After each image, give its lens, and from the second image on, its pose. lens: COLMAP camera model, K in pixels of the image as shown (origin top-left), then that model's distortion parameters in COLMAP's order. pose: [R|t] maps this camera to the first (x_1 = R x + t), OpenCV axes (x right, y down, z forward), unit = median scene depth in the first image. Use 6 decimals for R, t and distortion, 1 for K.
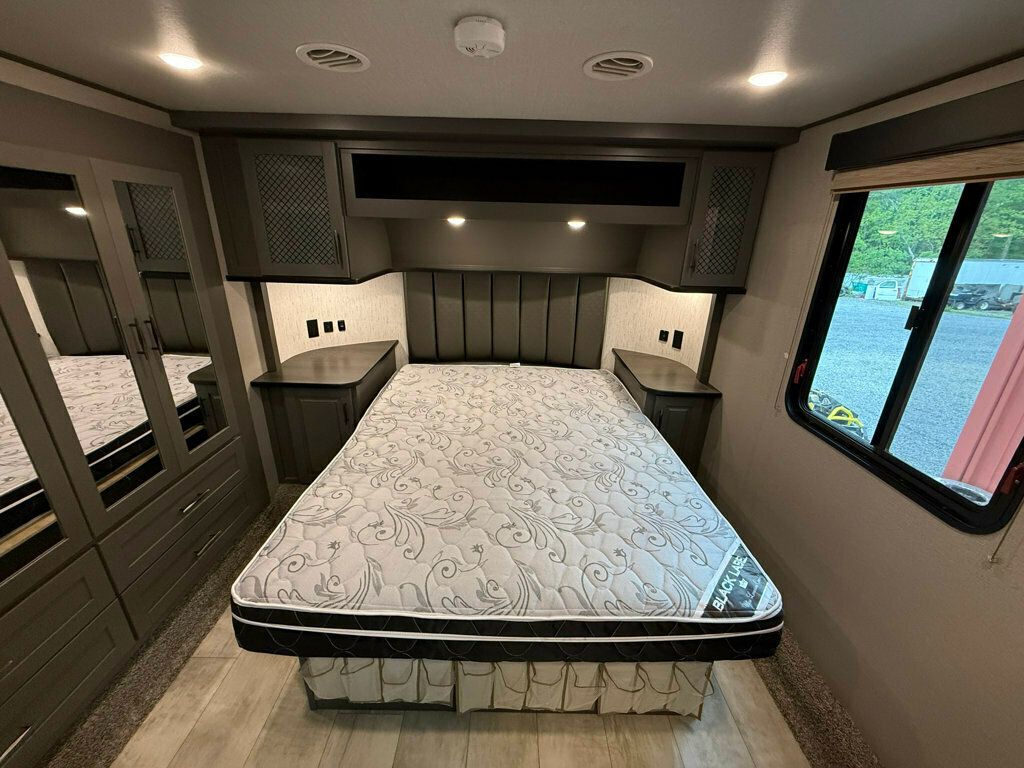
lens RADIAL K [[410.8, 0, 511.5], [0, 410.8, 384.4], [0, 0, 1]] dist [-0.001061, 0.000312]
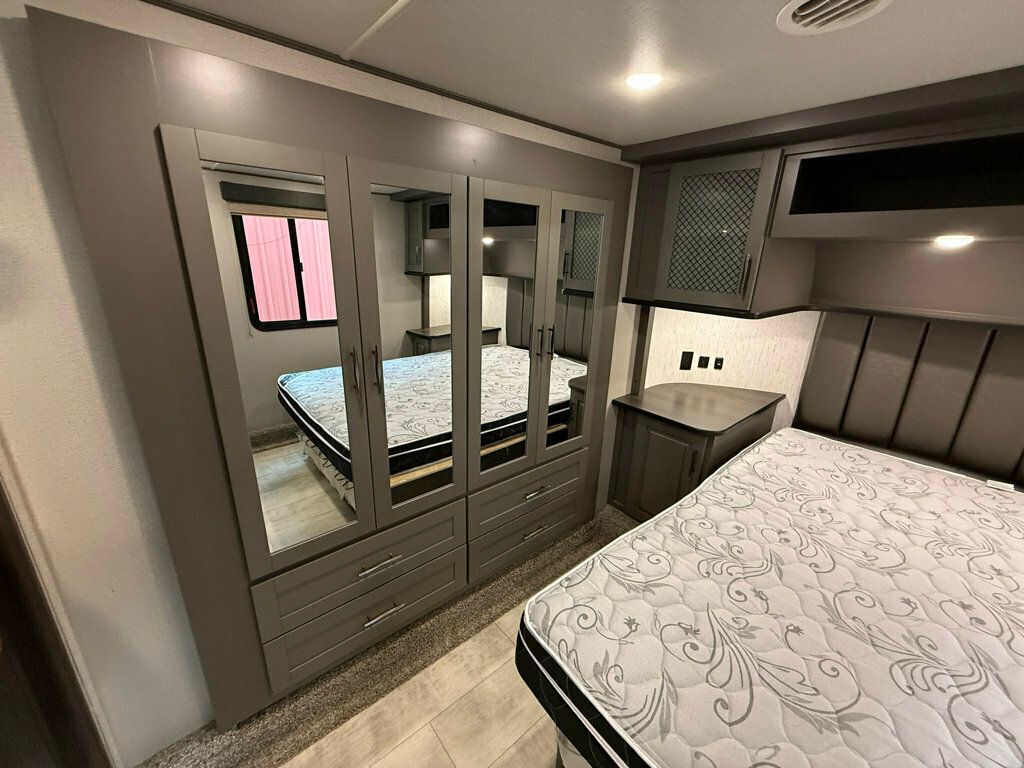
lens RADIAL K [[410.8, 0, 507.6], [0, 410.8, 383.8], [0, 0, 1]] dist [-0.001061, 0.000312]
pose [[0.639152, 0.227753, -0.734584, -0.073281], [-0.284846, 0.957322, 0.048970, -0.024913], [0.714386, 0.177944, 0.676748, 0.139606]]
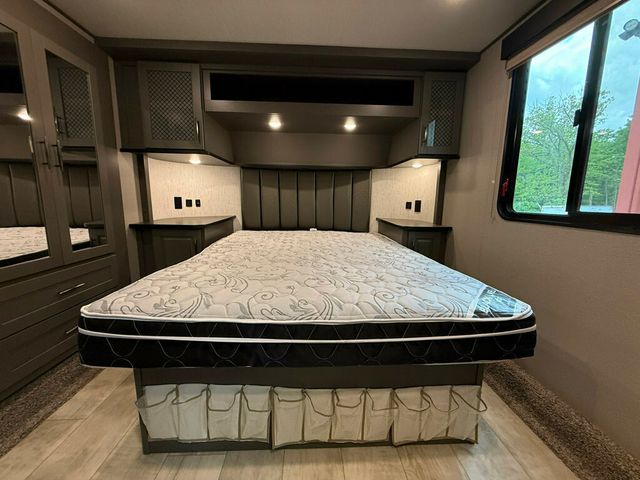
lens RADIAL K [[256.7, 0, 319.8], [0, 256.7, 241.3], [0, 0, 1]] dist [-0.001061, 0.000312]
pose [[0.998823, -0.019135, 0.044559, -0.017405], [0.027641, 0.979626, -0.198919, 0.311134], [-0.039845, 0.199916, 0.979002, 0.138770]]
